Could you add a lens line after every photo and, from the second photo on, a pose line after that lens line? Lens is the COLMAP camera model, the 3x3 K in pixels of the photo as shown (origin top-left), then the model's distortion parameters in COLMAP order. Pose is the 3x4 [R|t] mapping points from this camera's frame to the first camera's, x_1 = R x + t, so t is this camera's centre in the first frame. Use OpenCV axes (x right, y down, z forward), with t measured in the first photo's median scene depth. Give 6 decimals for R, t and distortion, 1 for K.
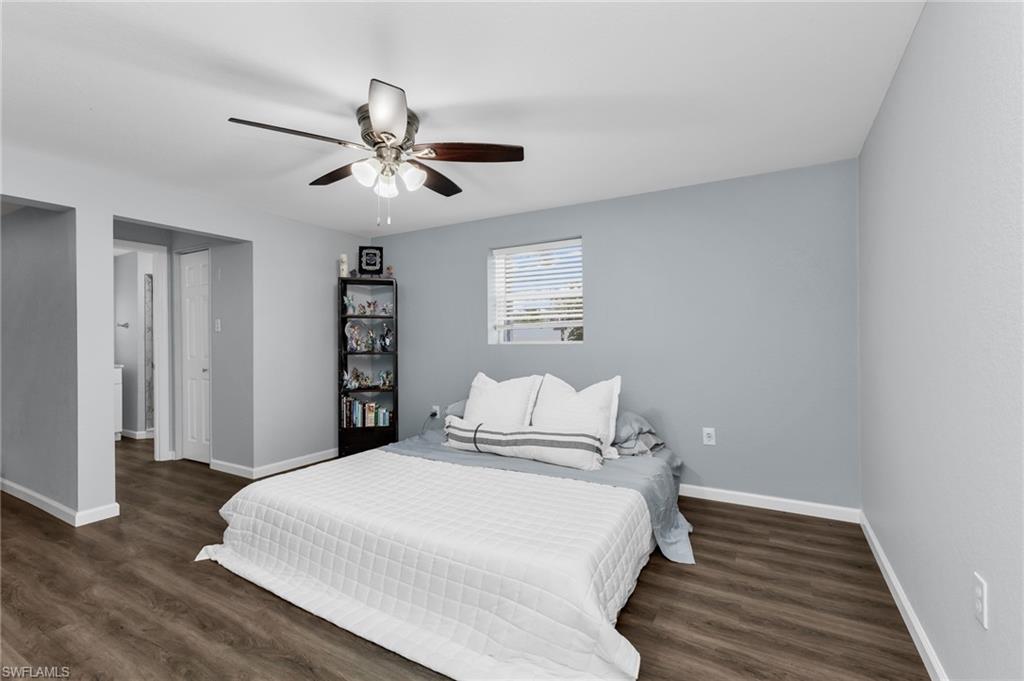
lens RADIAL K [[449.2, 0, 533.8], [0, 449.2, 341.8], [0, 0, 1]] dist [0.004560, 0.000386]
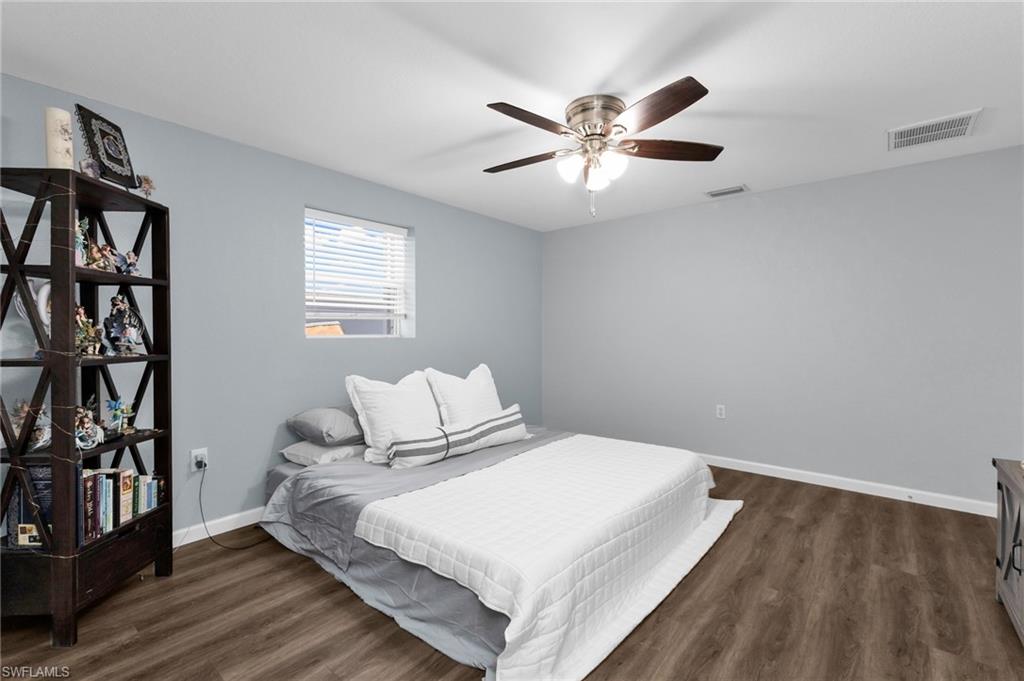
lens RADIAL K [[449.2, 0, 513.9], [0, 449.2, 337.3], [0, 0, 1]] dist [0.004560, 0.000386]
pose [[0.199404, -0.001360, 0.979916, -0.993497], [0.007625, 0.999971, -0.000164, 0.007905], [-0.979888, 0.007505, 0.199408, 0.717269]]
